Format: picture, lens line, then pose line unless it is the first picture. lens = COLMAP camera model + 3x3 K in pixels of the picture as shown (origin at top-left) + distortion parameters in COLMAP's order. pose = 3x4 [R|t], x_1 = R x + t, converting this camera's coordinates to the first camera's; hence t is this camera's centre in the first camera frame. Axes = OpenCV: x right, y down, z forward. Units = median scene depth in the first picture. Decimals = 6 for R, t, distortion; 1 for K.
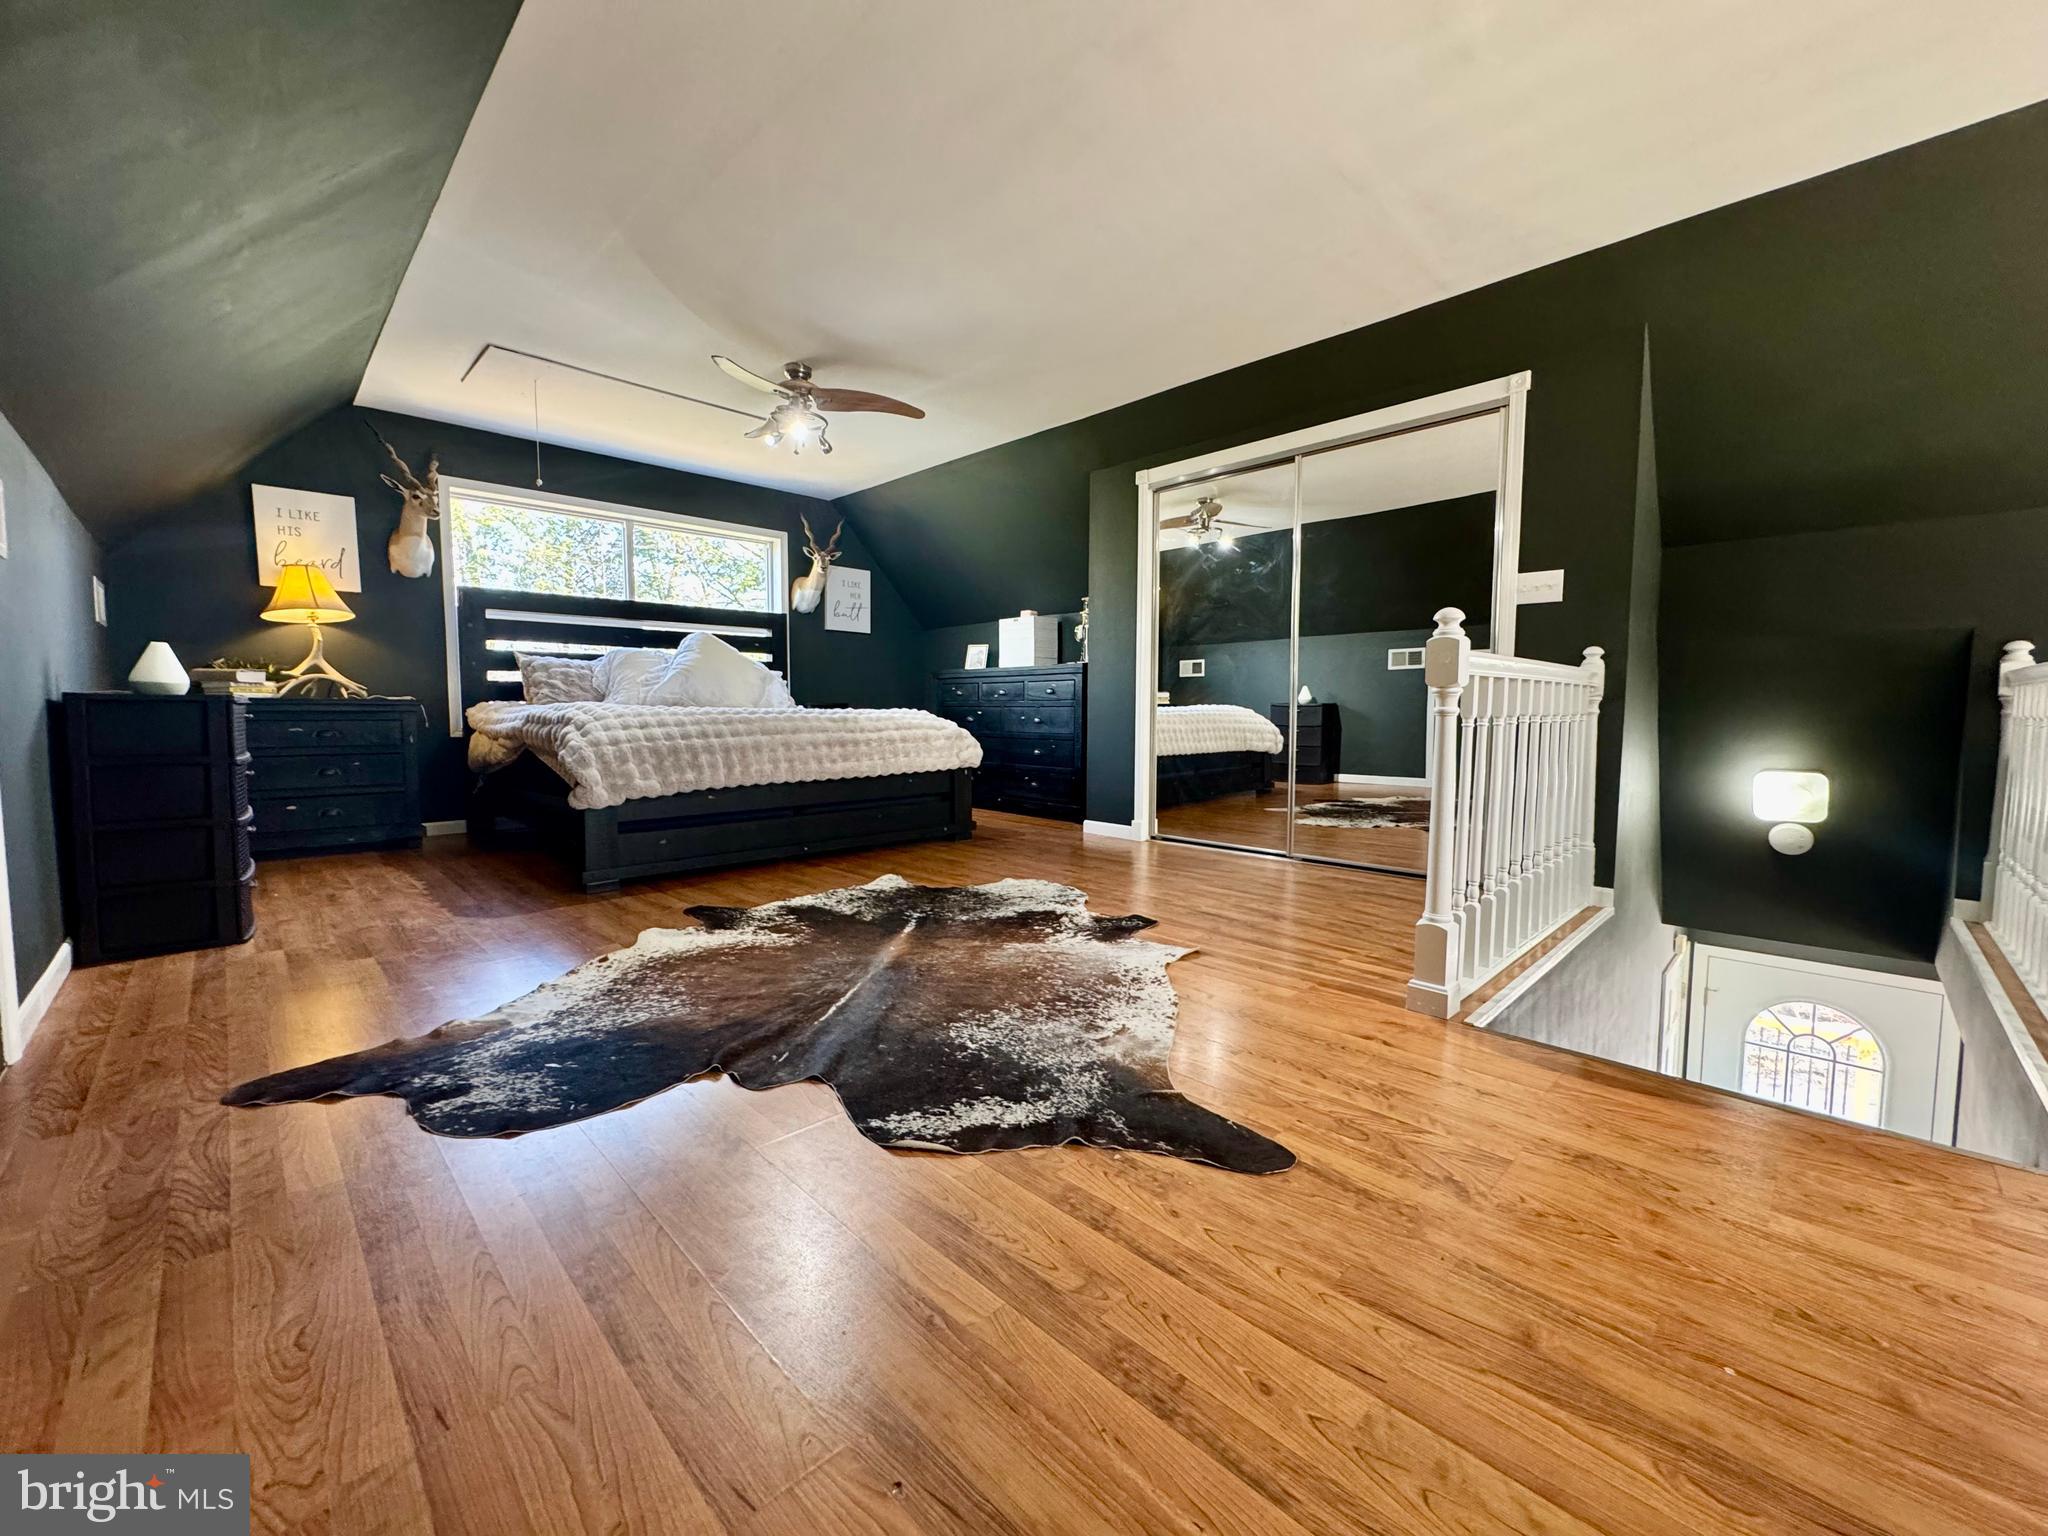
lens RADIAL K [[815.8, 0, 1023.0], [0, 815.8, 765.3], [0, 0, 1]] dist [-0.000141, 0.000384]
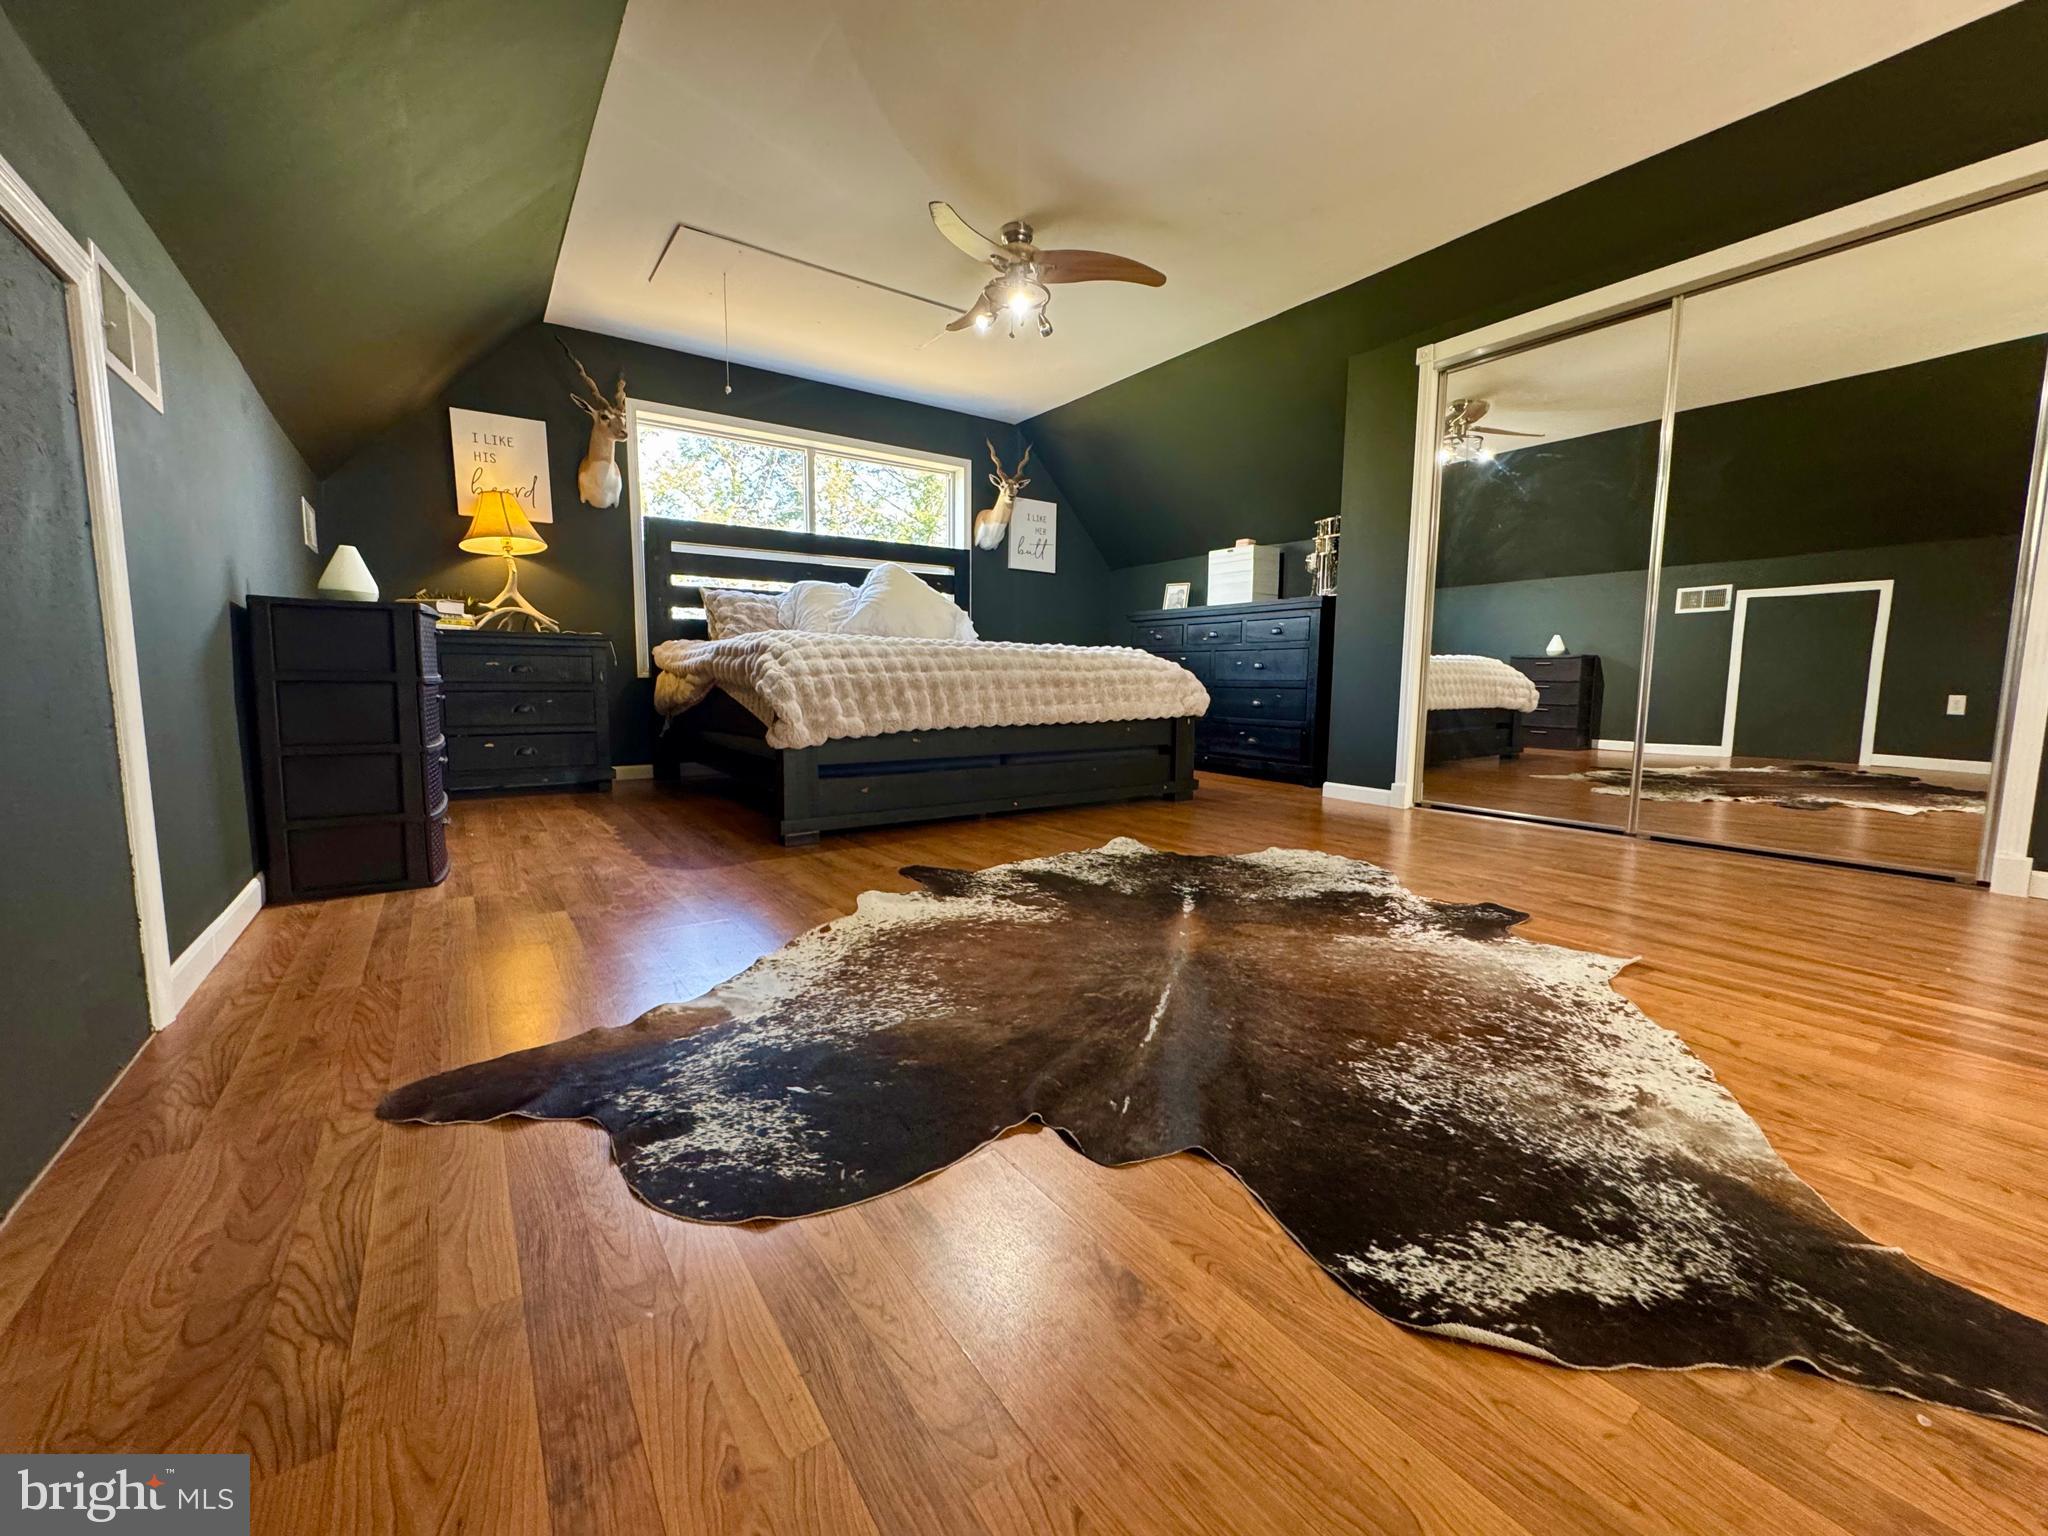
lens RADIAL K [[815.8, 0, 1023.0], [0, 815.8, 765.3], [0, 0, 1]] dist [-0.000141, 0.000384]
pose [[0.986701, 0.023028, -0.160905, -0.170493], [-0.016631, 0.999021, 0.040993, 0.036664], [0.161691, -0.037772, 0.986118, 0.215954]]
